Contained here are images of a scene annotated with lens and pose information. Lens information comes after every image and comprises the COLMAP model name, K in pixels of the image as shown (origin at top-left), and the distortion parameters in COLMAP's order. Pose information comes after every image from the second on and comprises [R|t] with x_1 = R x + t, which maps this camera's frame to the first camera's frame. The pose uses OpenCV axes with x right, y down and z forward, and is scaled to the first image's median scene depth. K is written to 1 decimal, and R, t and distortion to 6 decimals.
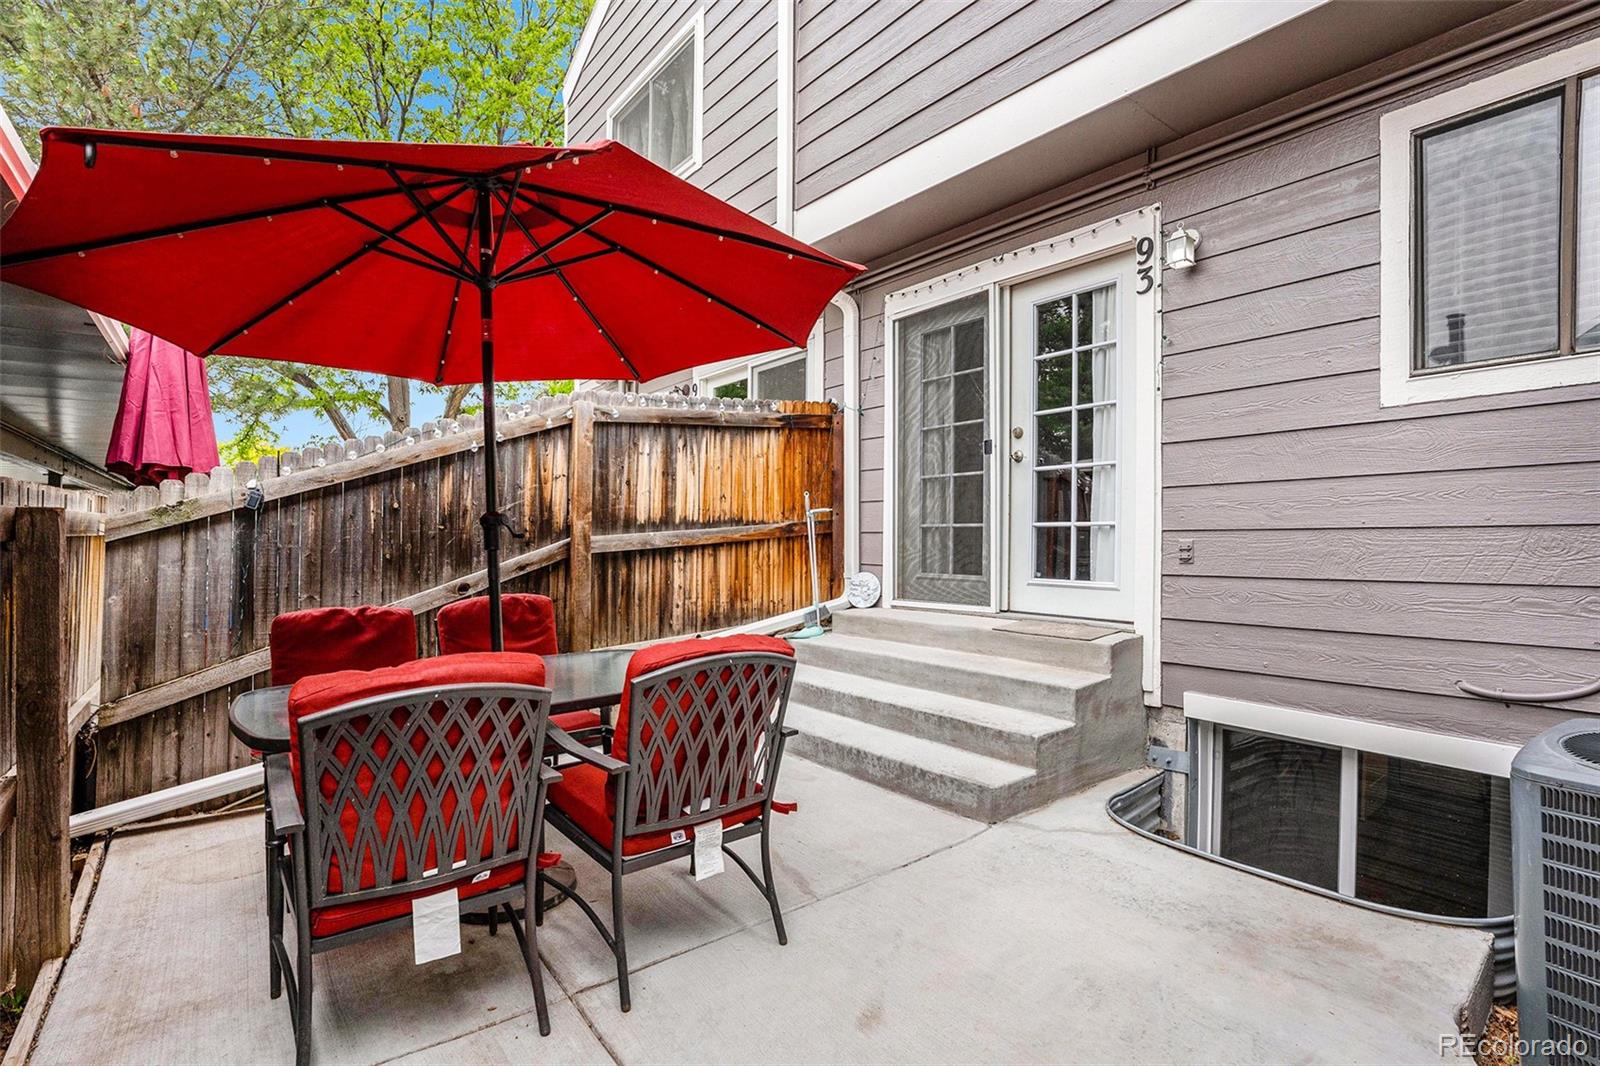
lens RADIAL K [[740.7, 0, 797.0], [0, 740.7, 543.9], [0, 0, 1]] dist [-0.036719, 0.015919]
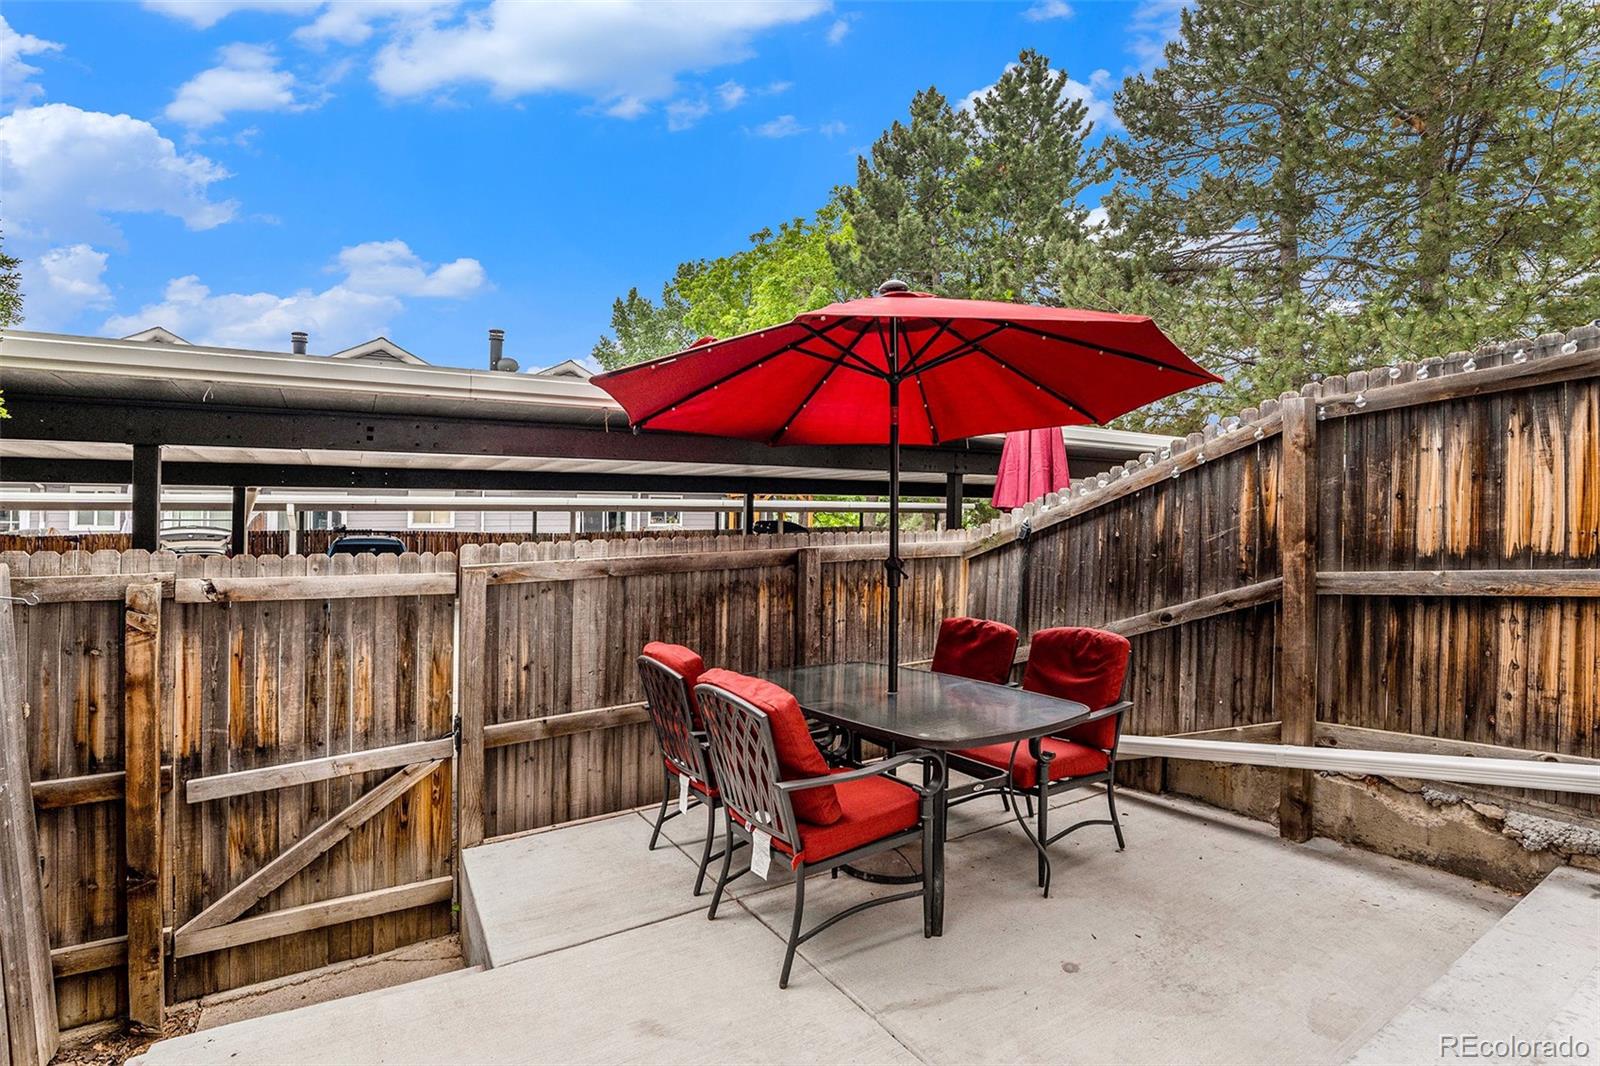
lens RADIAL K [[740.7, 0, 805.4], [0, 740.7, 517.0], [0, 0, 1]] dist [-0.036719, 0.015919]
pose [[-0.035812, -0.007275, -0.999332, 0.463638], [-0.003754, 0.999967, -0.007145, -0.056626], [0.999351, 0.003496, -0.035839, 0.476596]]
